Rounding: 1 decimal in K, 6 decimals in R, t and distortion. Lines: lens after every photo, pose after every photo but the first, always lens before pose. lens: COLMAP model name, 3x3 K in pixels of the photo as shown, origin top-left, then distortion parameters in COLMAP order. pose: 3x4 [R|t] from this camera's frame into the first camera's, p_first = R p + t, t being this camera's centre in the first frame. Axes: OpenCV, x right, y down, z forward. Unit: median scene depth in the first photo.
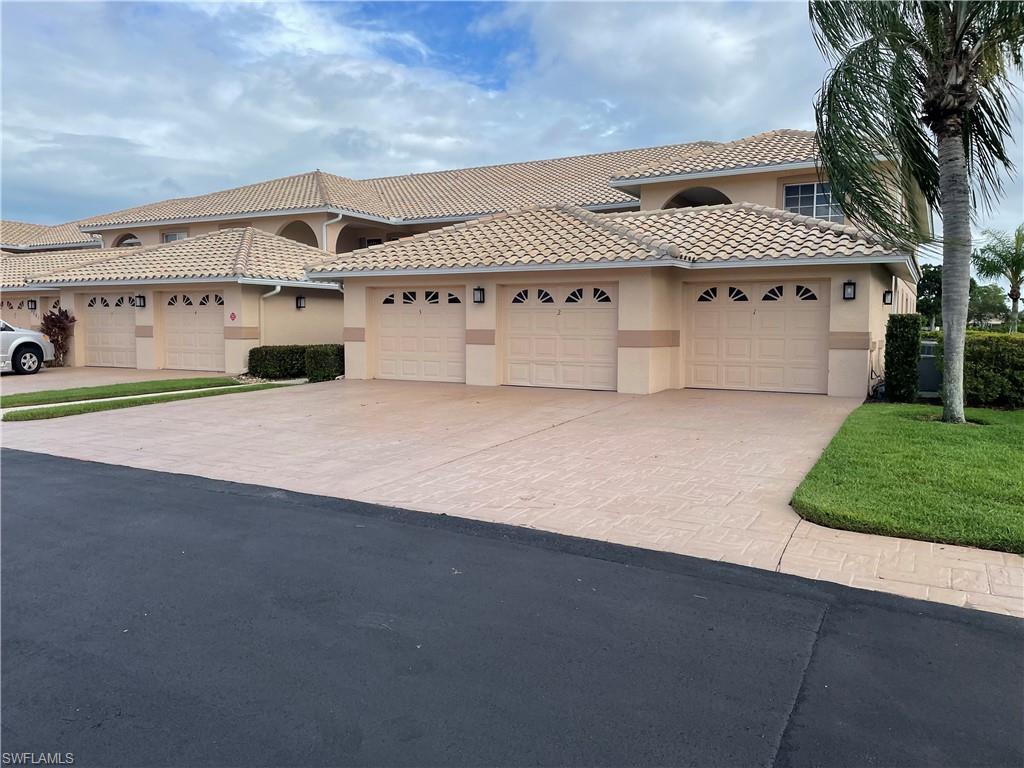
lens RADIAL K [[776.3, 0, 515.9], [0, 776.3, 367.7], [0, 0, 1]] dist [0.072960, -0.002199]
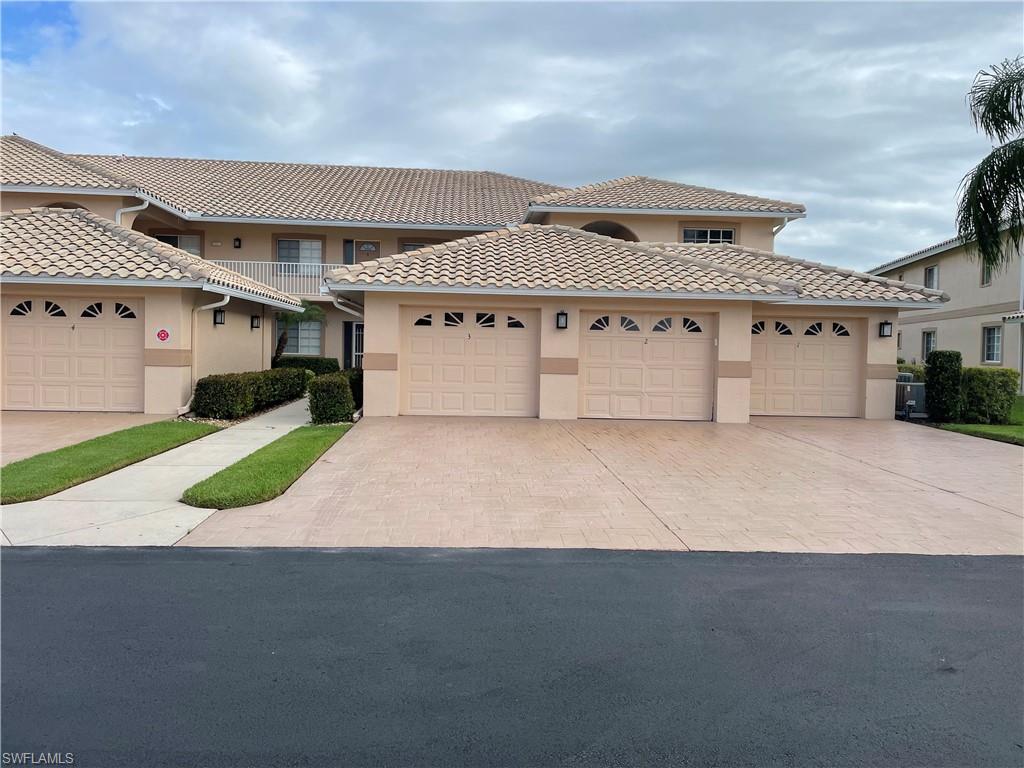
lens RADIAL K [[763.4, 0, 513.9], [0, 763.4, 367.7], [0, 0, 1]] dist [0.086756, -0.120946]
pose [[0.841522, 0.000260, 0.540223, -0.522367], [0.012498, 0.999723, -0.019950, -0.018842], [-0.540079, 0.023540, 0.841285, 0.252911]]
